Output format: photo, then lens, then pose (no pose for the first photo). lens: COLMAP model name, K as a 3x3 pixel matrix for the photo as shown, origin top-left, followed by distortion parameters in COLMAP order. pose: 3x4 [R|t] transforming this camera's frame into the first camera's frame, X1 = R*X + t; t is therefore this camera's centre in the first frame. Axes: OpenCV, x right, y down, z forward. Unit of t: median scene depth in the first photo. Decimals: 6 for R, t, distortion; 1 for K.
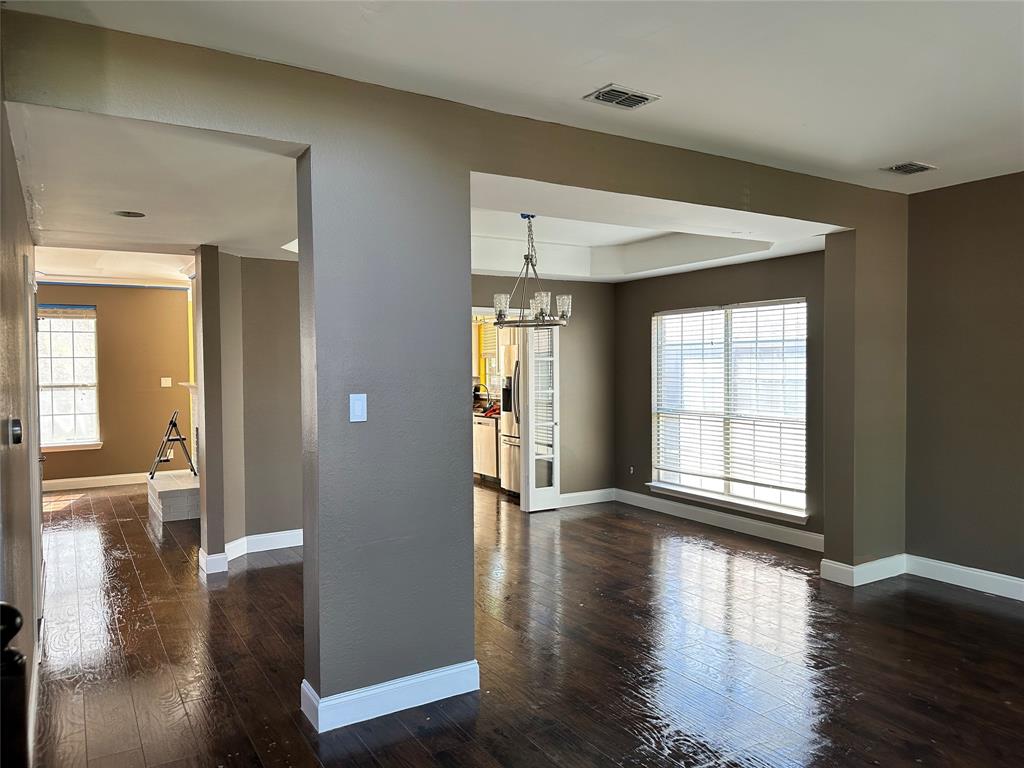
lens RADIAL K [[722.2, 0, 507.6], [0, 722.2, 388.9], [0, 0, 1]] dist [0.072799, -0.086096]
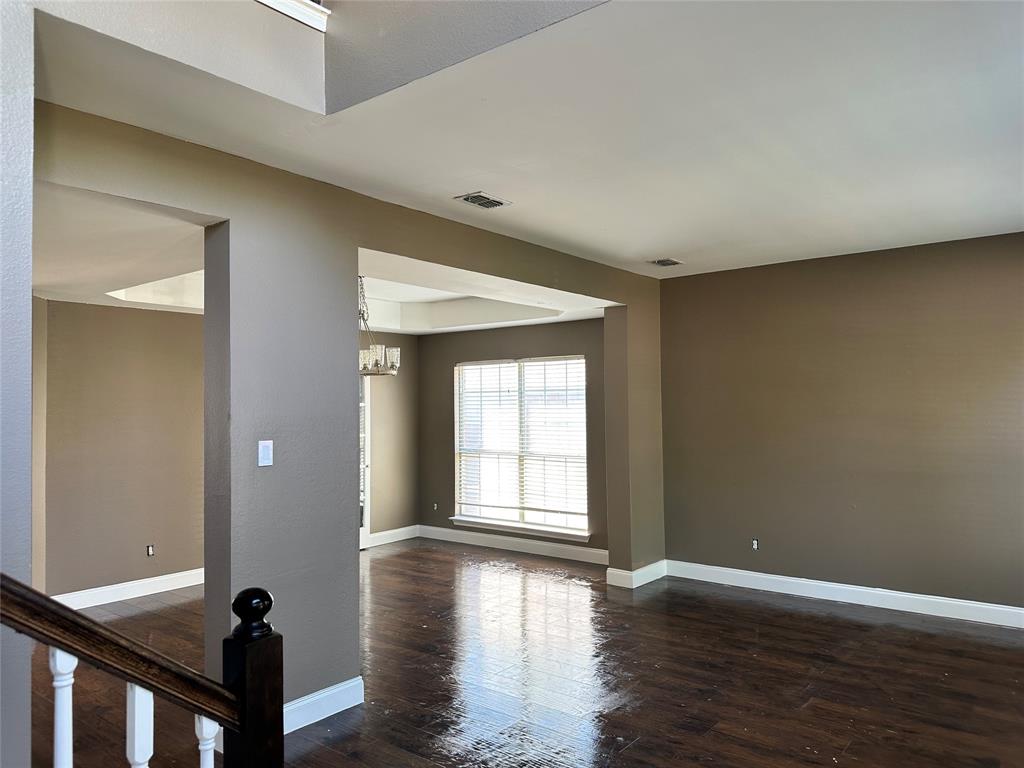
lens RADIAL K [[722.2, 0, 509.2], [0, 722.2, 384.8], [0, 0, 1]] dist [0.072799, -0.086096]
pose [[0.941000, 0.006461, 0.338346, -0.136707], [0.015563, 0.997934, -0.062339, -0.001484], [-0.338049, 0.063926, 0.938955, -0.105333]]
